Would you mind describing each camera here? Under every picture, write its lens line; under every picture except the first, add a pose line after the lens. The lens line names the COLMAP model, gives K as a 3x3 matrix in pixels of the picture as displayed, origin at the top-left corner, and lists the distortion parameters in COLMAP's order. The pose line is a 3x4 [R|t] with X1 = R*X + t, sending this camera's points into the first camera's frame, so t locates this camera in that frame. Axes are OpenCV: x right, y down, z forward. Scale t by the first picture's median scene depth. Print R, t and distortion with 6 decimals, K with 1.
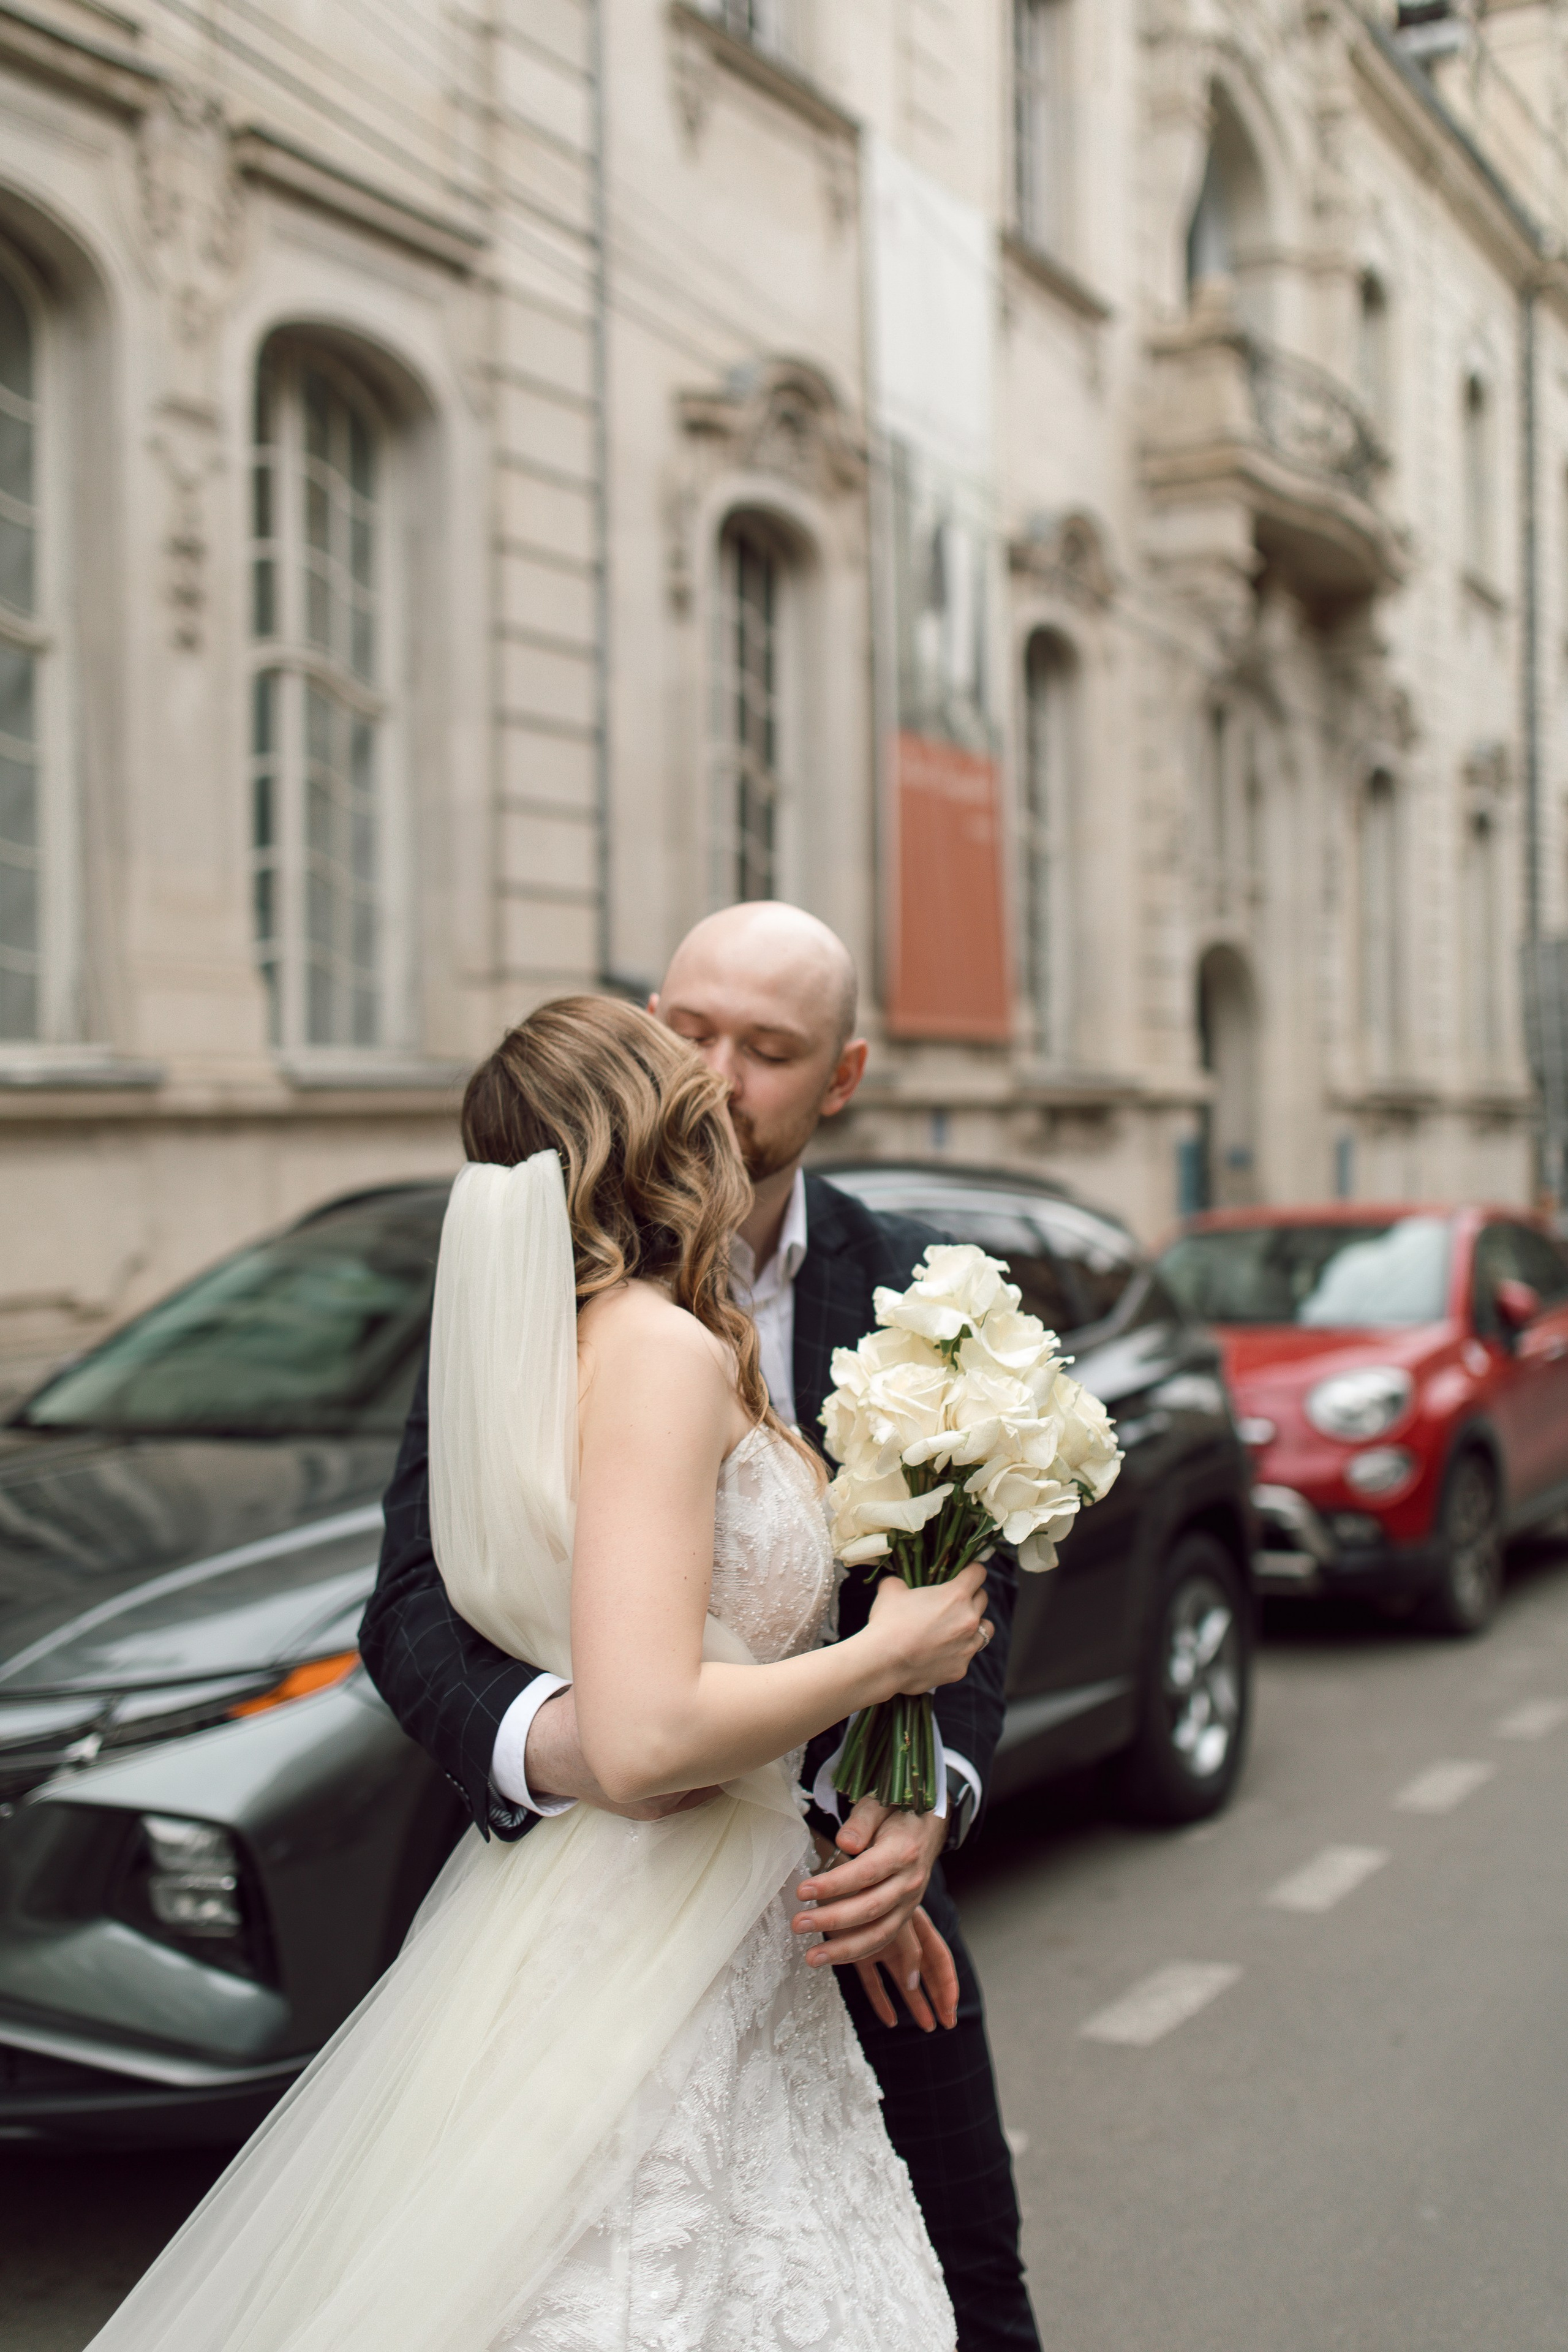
lens RADIAL K [[2463.2, 0, 730.1], [0, 2463.2, 1126.2], [0, 0, 1]] dist [0.010781, -0.021896]
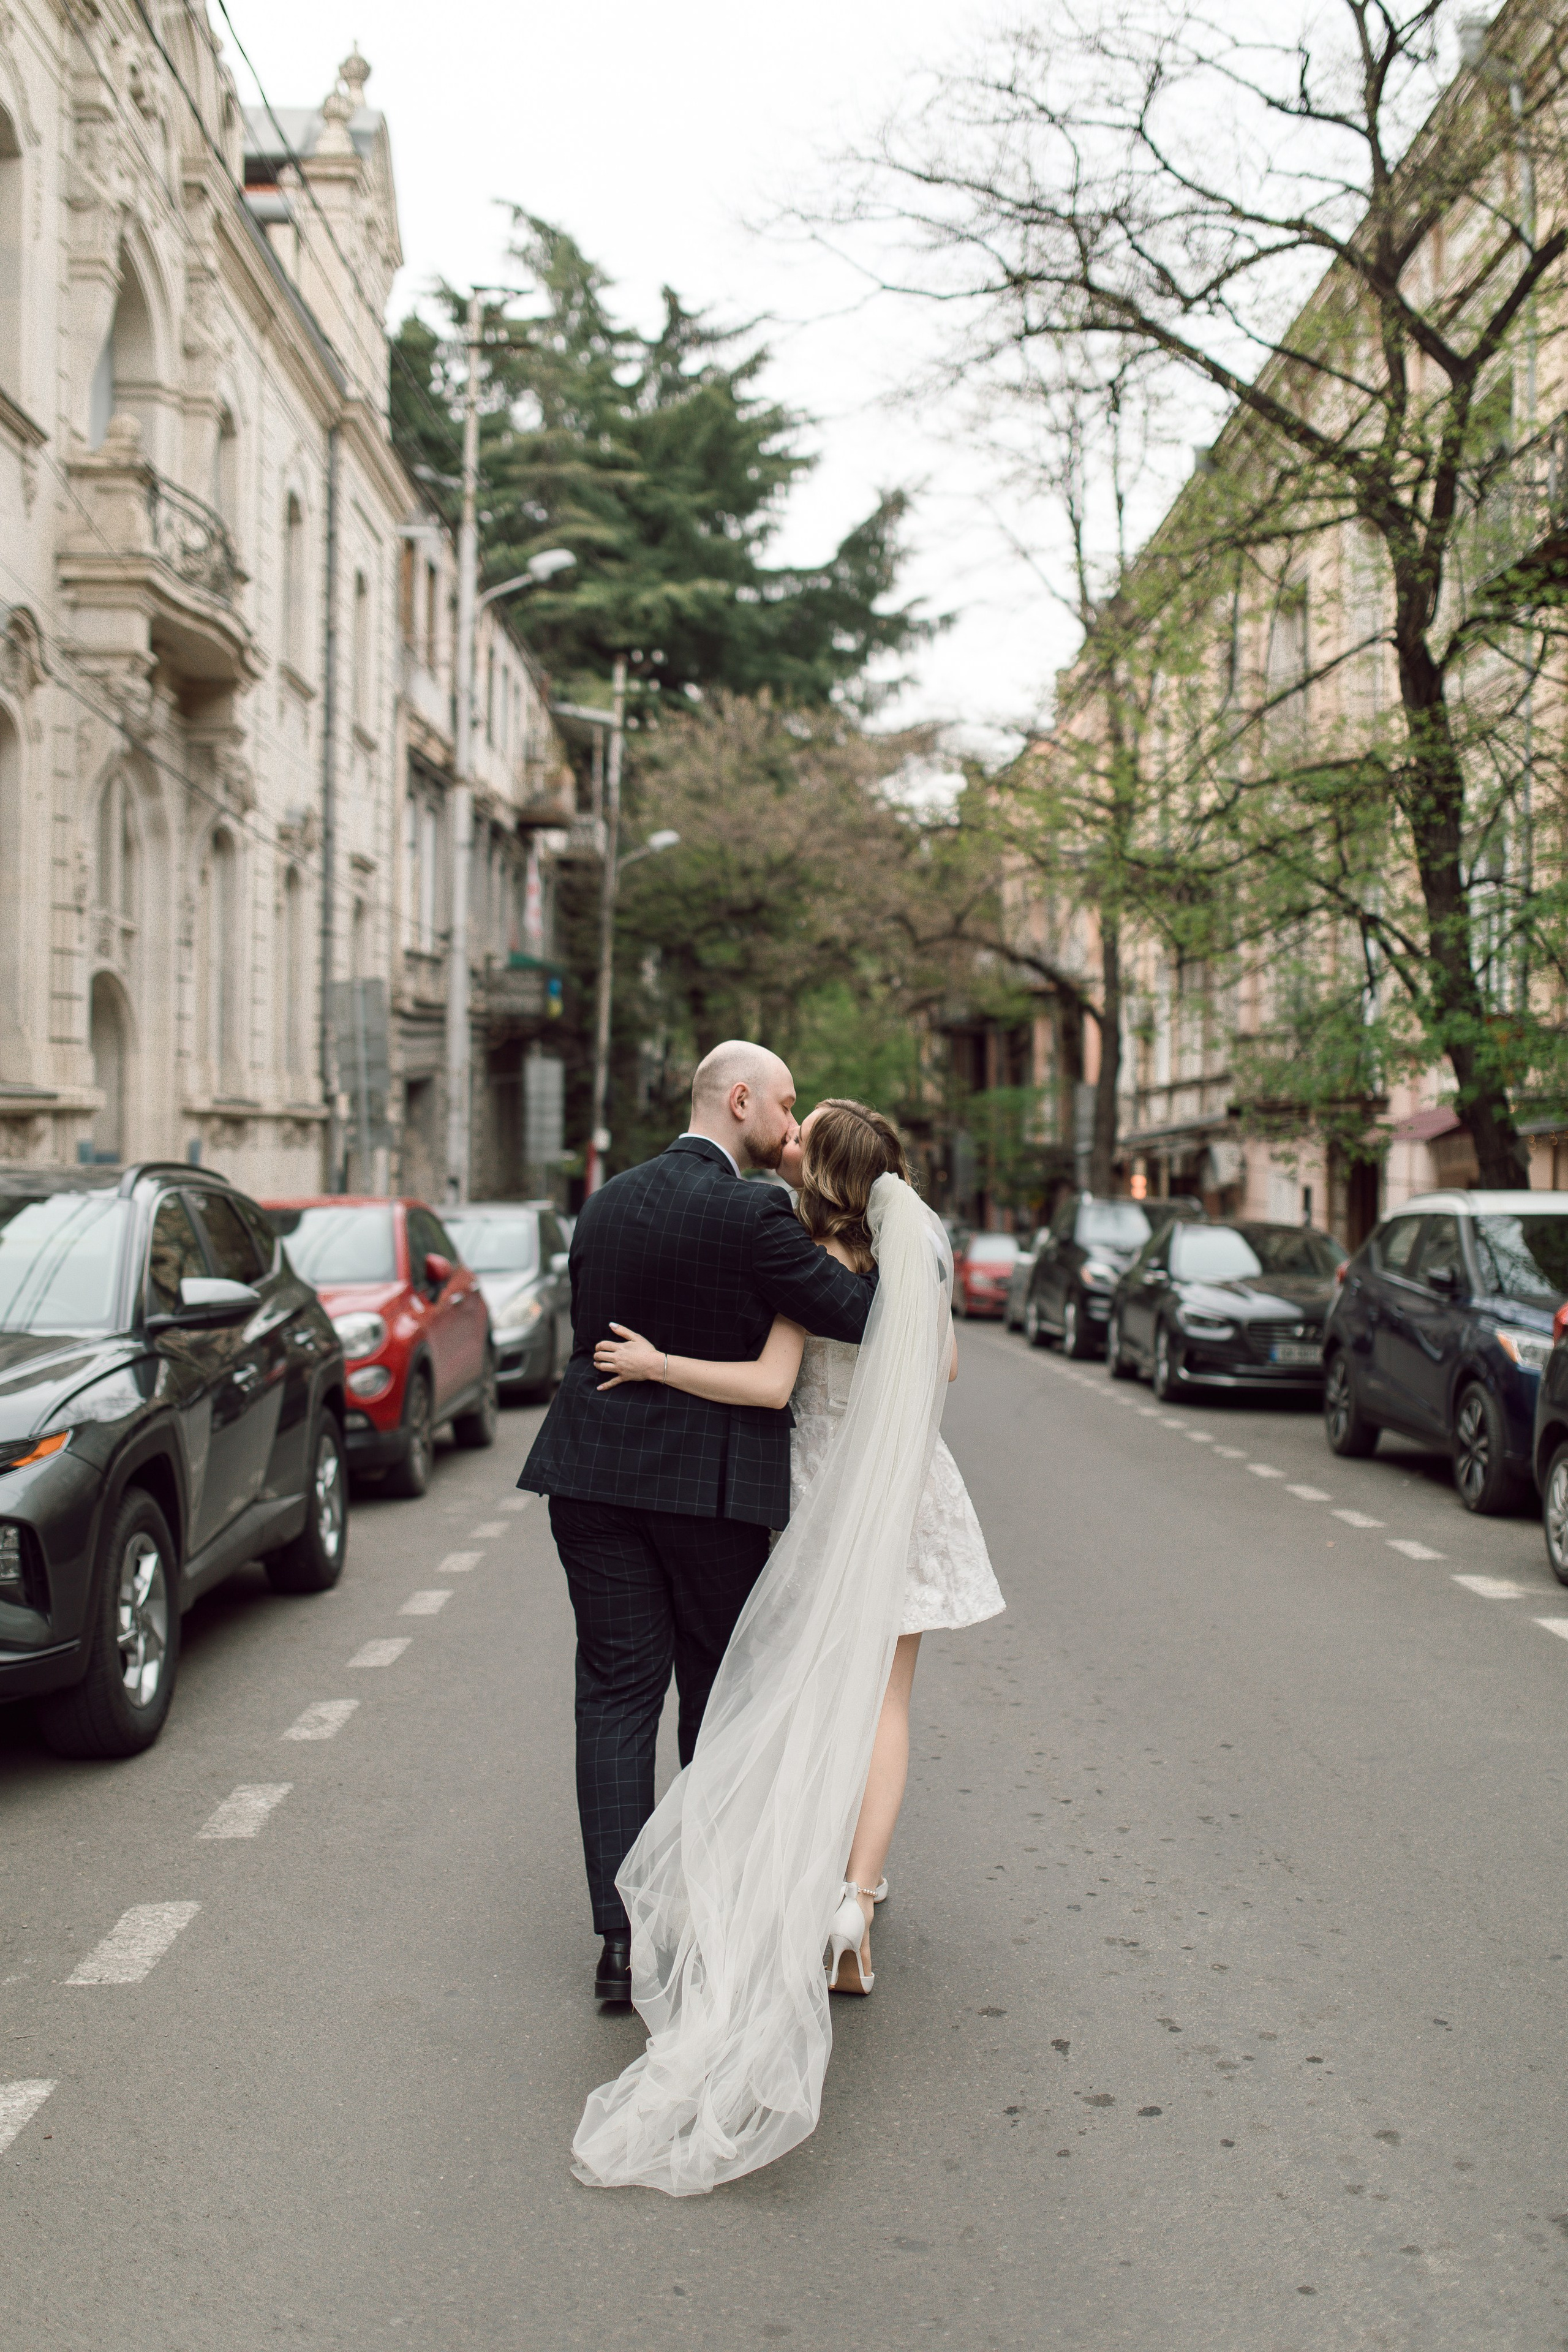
lens RADIAL K [[2323.3, 0, 788.3], [0, 2323.3, 1113.6], [0, 0, 1]] dist [-0.003395, -0.002582]
pose [[0.857788, 0.027754, 0.513253, -0.079744], [-0.024629, 0.999614, -0.012893, -0.001976], [-0.513413, -0.001581, 0.858140, -0.103395]]
